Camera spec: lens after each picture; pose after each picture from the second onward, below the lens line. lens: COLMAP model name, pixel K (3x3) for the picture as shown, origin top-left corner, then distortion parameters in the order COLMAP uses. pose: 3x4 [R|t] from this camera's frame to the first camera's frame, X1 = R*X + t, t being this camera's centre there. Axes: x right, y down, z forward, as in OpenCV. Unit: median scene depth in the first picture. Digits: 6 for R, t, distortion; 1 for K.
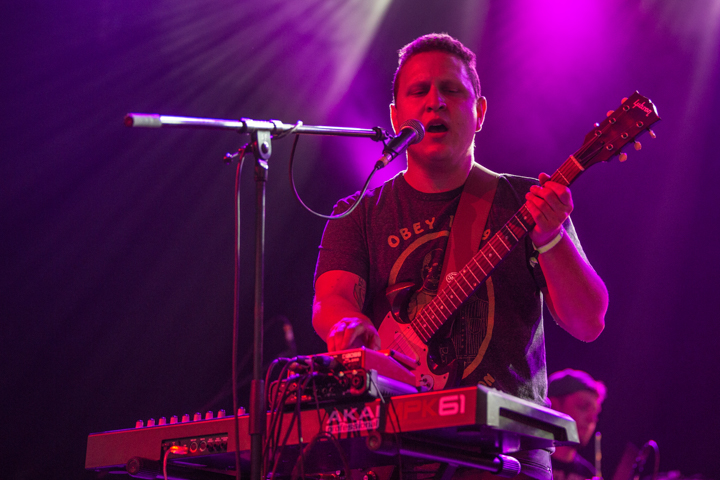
lens RADIAL K [[1761.5, 0, 360.0], [0, 1761.5, 240.0], [0, 0, 1]] dist [0.073588, 0.062602]
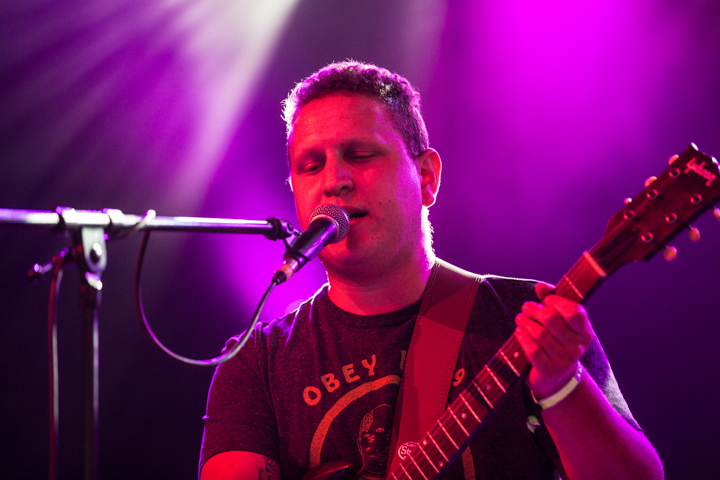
lens RADIAL K [[3620.3, 0, 360.0], [0, 3620.3, 240.0], [0, 0, 1]] dist [2.846488, 3.221484]
pose [[0.996610, -0.029472, 0.076815, -0.060444], [0.034761, 0.997049, -0.068445, 0.033994], [-0.074571, 0.070883, 0.994693, -0.290458]]
